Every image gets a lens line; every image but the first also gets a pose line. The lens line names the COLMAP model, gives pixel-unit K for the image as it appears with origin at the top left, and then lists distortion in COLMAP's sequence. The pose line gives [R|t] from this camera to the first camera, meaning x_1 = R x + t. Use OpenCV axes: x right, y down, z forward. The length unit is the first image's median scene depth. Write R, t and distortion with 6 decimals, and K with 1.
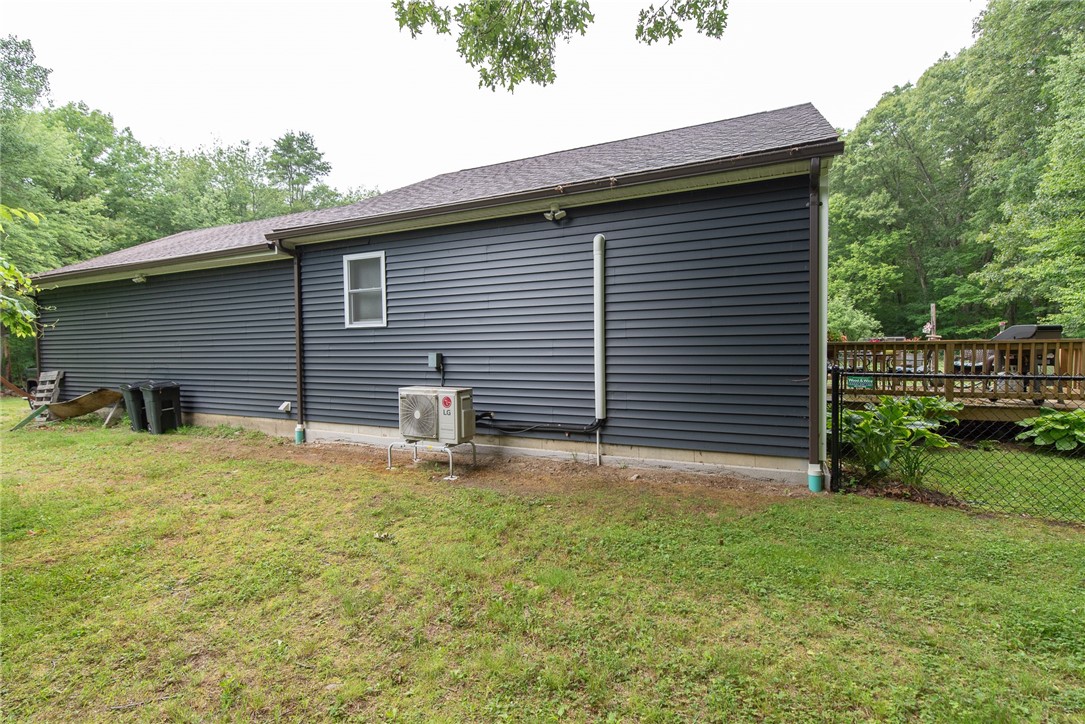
lens RADIAL K [[497.5, 0, 543.5], [0, 497.5, 366.2], [0, 0, 1]] dist [0.004497, 0.000551]
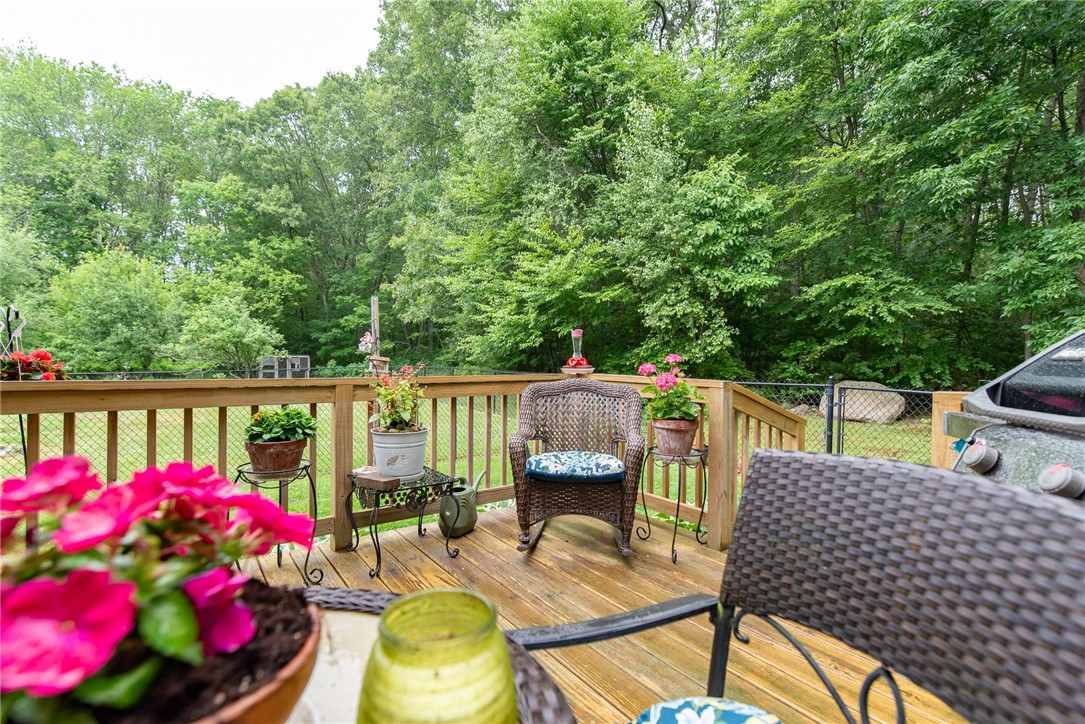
lens RADIAL K [[497.5, 0, 540.6], [0, 497.5, 362.5], [0, 0, 1]] dist [0.004497, 0.000551]
pose [[0.481473, 0.013303, 0.876360, 0.136587], [0.022195, 0.999379, -0.027364, -0.012709], [-0.876180, 0.032626, 0.480878, 0.200935]]
